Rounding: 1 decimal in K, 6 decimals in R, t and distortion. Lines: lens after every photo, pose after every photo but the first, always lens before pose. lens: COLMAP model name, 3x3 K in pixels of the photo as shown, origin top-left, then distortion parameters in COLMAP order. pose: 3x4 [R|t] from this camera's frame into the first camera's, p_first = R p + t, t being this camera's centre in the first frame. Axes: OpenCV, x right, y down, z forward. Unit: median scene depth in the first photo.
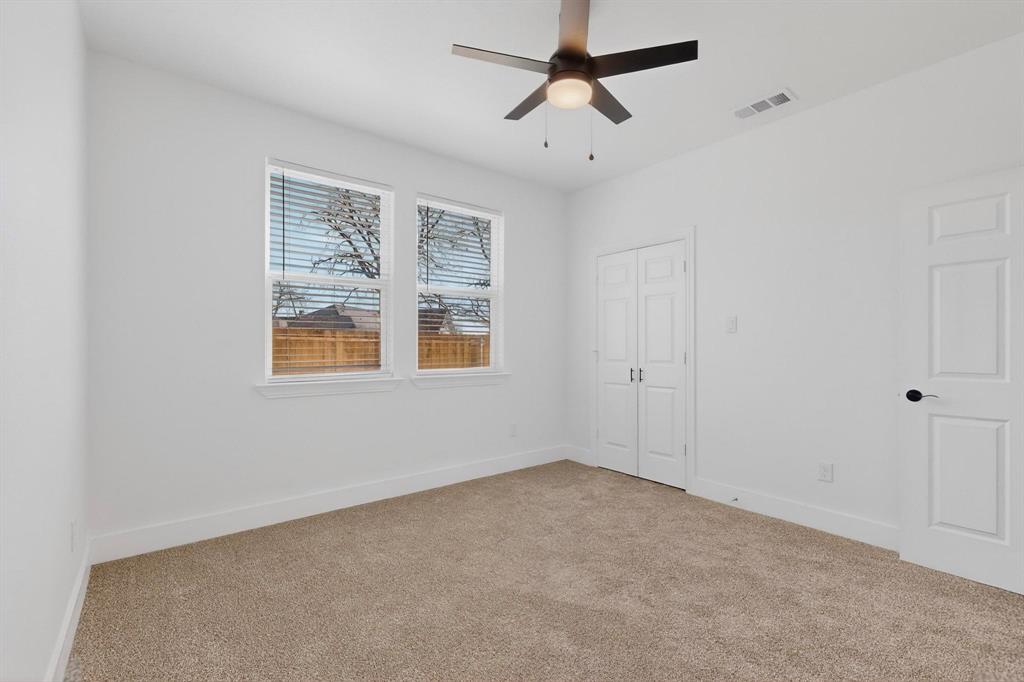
lens RADIAL K [[449.8, 0, 512.9], [0, 449.8, 350.5], [0, 0, 1]] dist [0.005527, 0.000126]
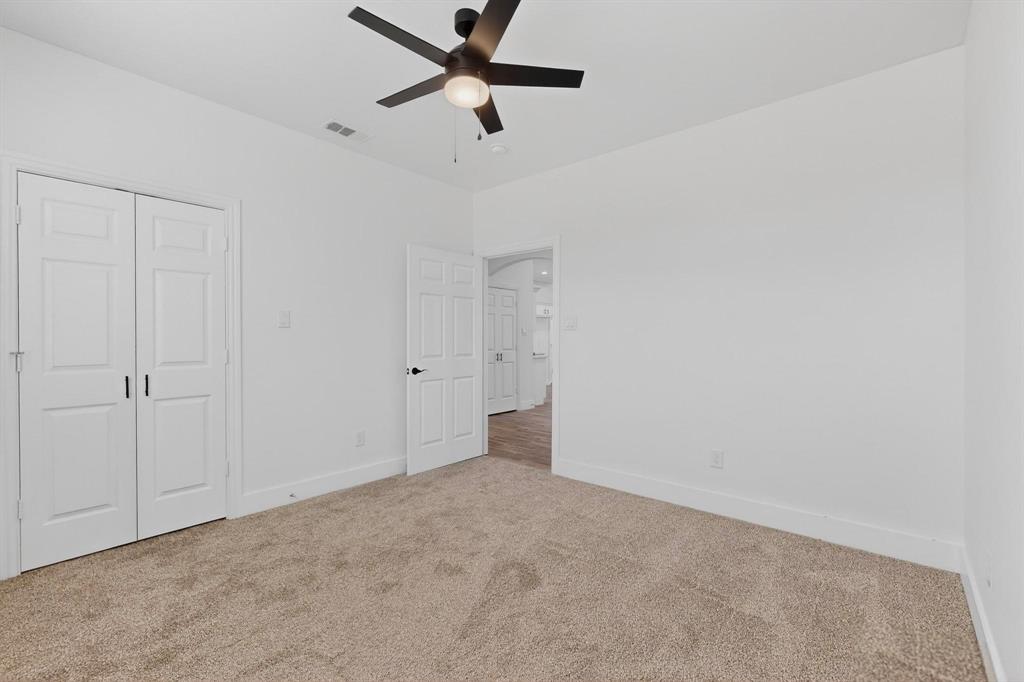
lens RADIAL K [[449.8, 0, 512.6], [0, 449.8, 339.4], [0, 0, 1]] dist [0.005527, 0.000126]
pose [[-0.186798, -0.003837, 0.982391, -0.504675], [0.009267, 0.999941, 0.005667, -0.013142], [-0.982355, 0.010162, -0.186751, 0.621326]]
